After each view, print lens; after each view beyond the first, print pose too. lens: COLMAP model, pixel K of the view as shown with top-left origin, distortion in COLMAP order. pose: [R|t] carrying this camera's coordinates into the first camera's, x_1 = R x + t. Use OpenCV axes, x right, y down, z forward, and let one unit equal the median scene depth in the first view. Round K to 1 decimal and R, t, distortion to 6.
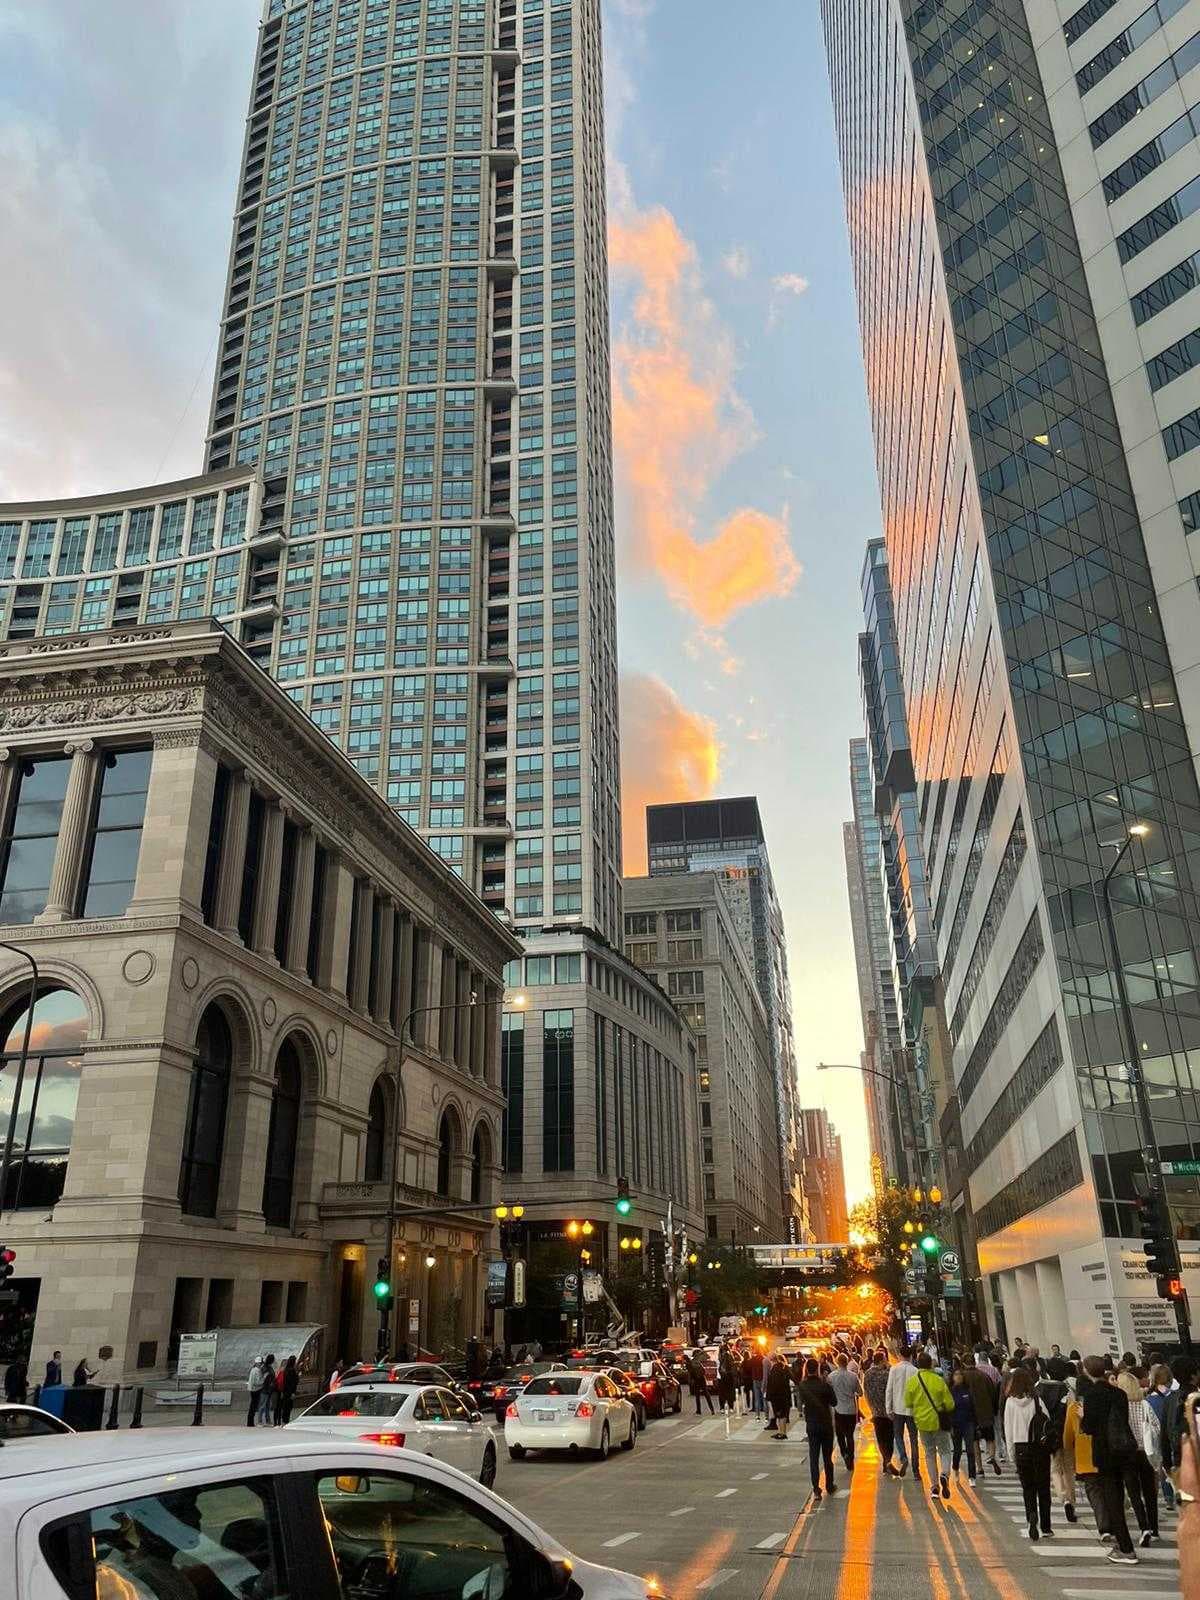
lens RADIAL K [[1213.1, 0, 588.1], [0, 1213.1, 800.7], [0, 0, 1]] dist [0.100090, -0.136755]
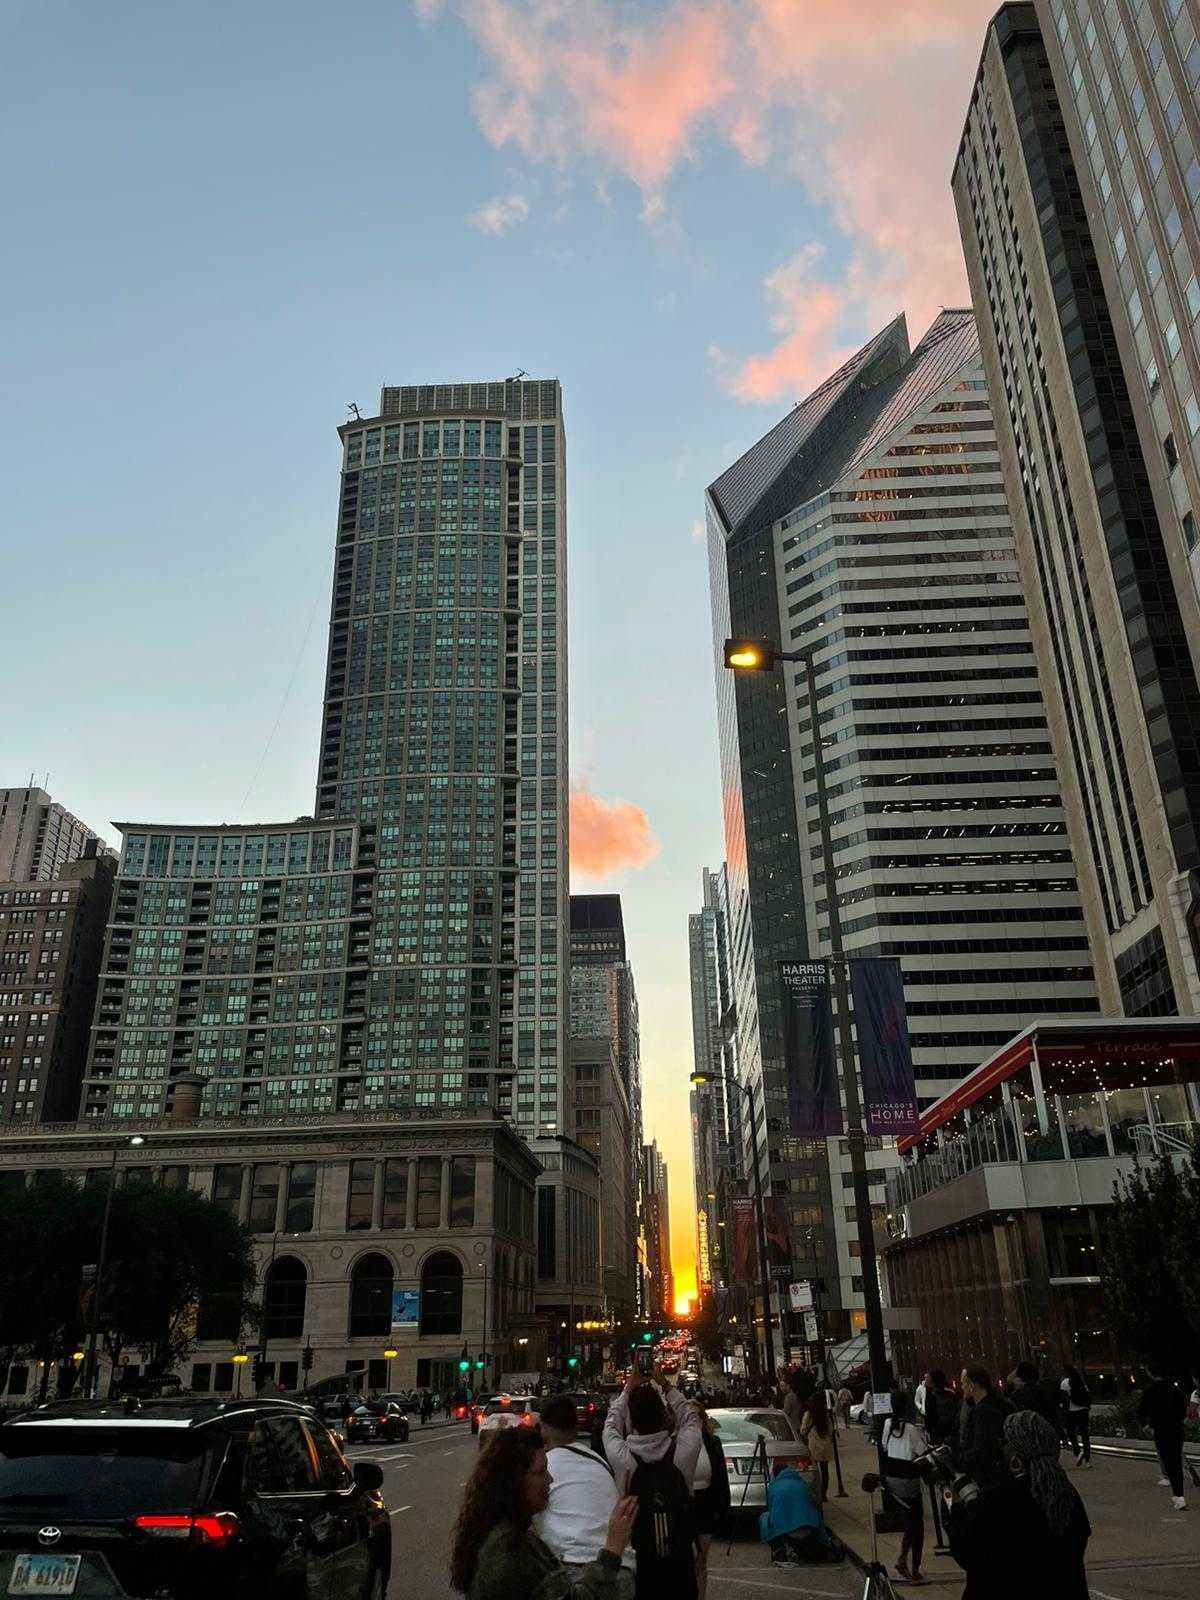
lens RADIAL K [[1227.5, 0, 602.1], [0, 1227.5, 781.7], [0, 0, 1]] dist [0.165353, -0.366233]
pose [[0.988670, 0.055822, 0.139337, -0.188568], [-0.053809, 0.998386, -0.018169, -0.321618], [-0.140126, 0.010465, 0.990078, -0.687838]]
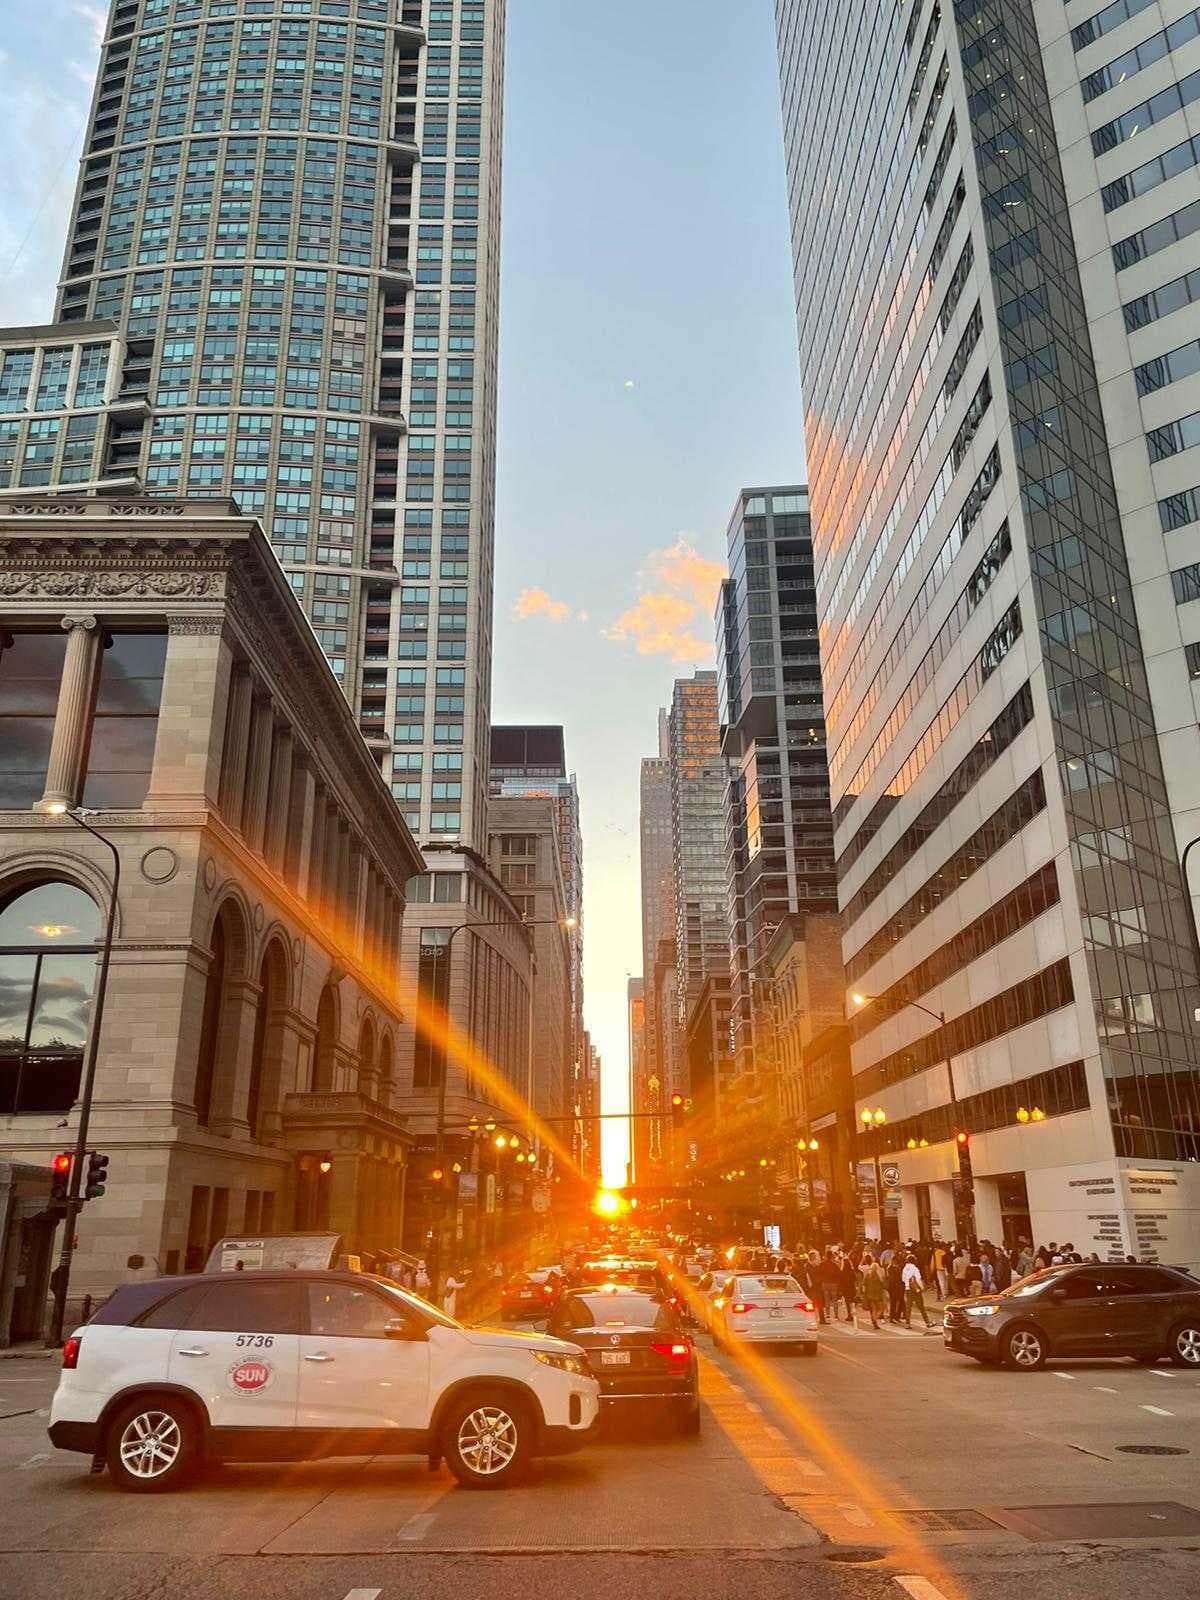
lens RADIAL K [[1215.4, 0, 616.8], [0, 1215.4, 787.8], [0, 0, 1]] dist [0.089025, -0.117949]
pose [[0.975992, 0.073937, 0.204872, -0.074626], [-0.084486, 0.995487, 0.043220, 0.002029], [-0.200752, -0.059491, 0.977834, 0.002385]]
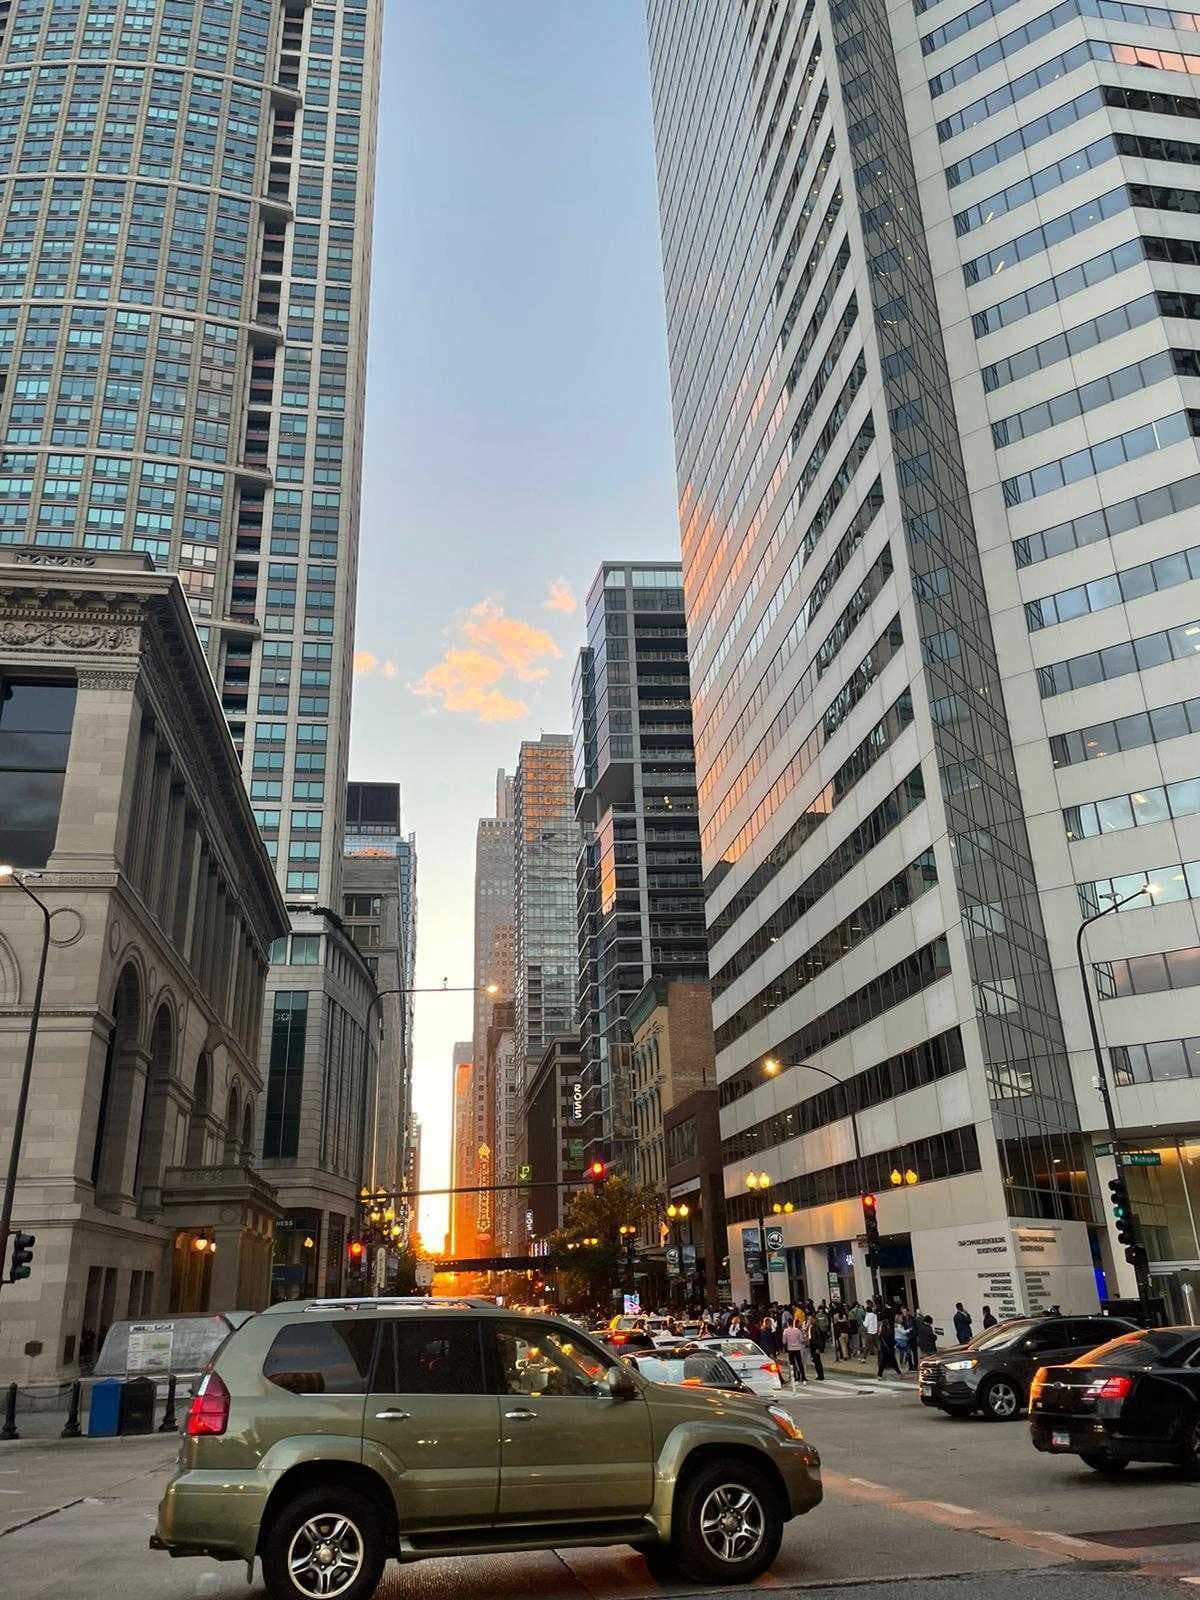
lens RADIAL K [[1215.4, 0, 616.8], [0, 1215.4, 787.8], [0, 0, 1]] dist [0.089025, -0.117949]
pose [[0.935608, 0.113536, 0.334286, -0.101490], [-0.113164, 0.993362, -0.020656, 0.001954], [-0.334412, -0.018504, 0.942245, 0.001603]]
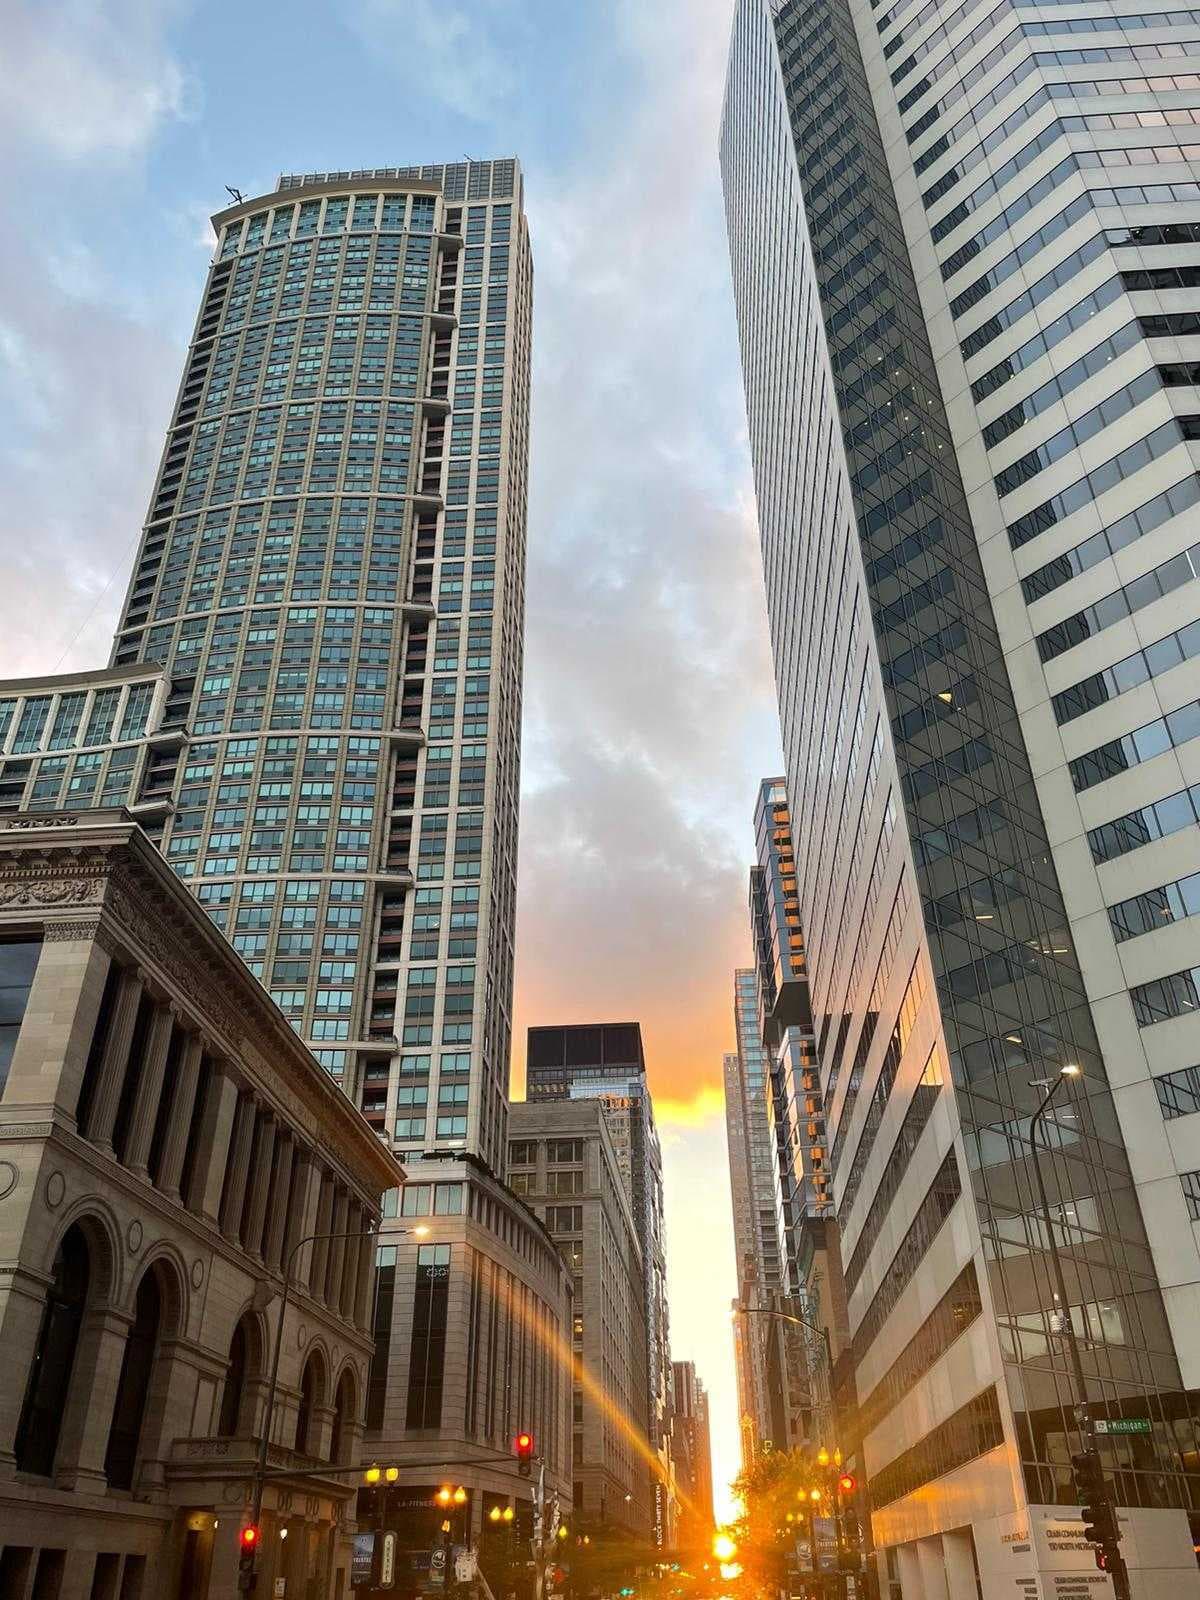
lens RADIAL K [[1212.1, 0, 610.2], [0, 1212.1, 814.5], [0, 0, 1]] dist [0.098986, -0.132898]
pose [[0.992007, 0.066217, 0.107410, -0.011231], [-0.047083, 0.984009, -0.171781, 0.001613], [-0.117067, 0.165351, 0.979262, 0.002696]]
